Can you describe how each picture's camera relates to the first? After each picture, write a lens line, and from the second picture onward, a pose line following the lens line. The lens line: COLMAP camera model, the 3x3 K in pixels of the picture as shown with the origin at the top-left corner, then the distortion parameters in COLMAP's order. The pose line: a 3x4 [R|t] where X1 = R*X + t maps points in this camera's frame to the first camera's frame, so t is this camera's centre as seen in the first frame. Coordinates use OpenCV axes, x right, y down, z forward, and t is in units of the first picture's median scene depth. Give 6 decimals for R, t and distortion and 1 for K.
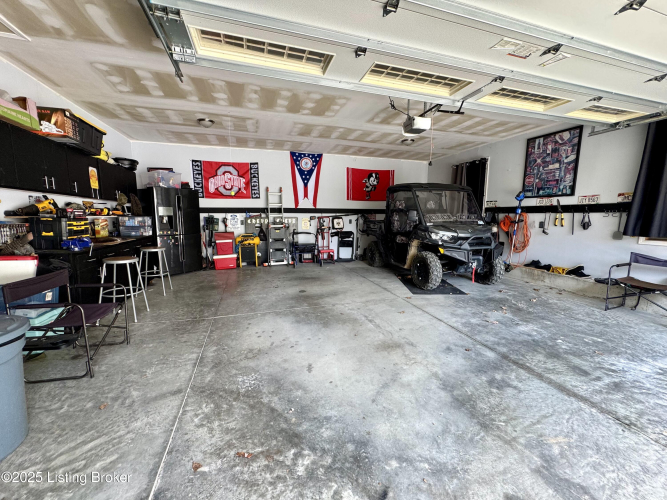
lens RADIAL K [[265.9, 0, 333.0], [0, 265.9, 253.0], [0, 0, 1]] dist [-0.004078, 0.000935]
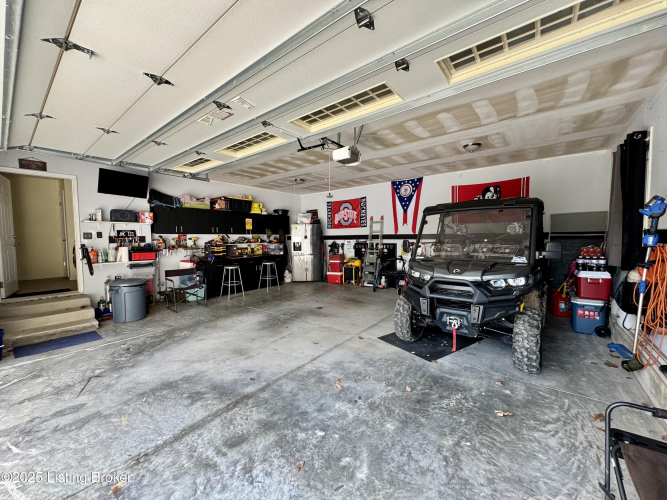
lens RADIAL K [[265.9, 0, 331.3], [0, 265.9, 251.1], [0, 0, 1]] dist [-0.004078, 0.000935]
pose [[0.559865, 0.036389, -0.827784, 1.062345], [-0.104294, 0.994184, -0.026834, -0.097497], [0.821994, 0.101356, 0.560404, 0.429764]]
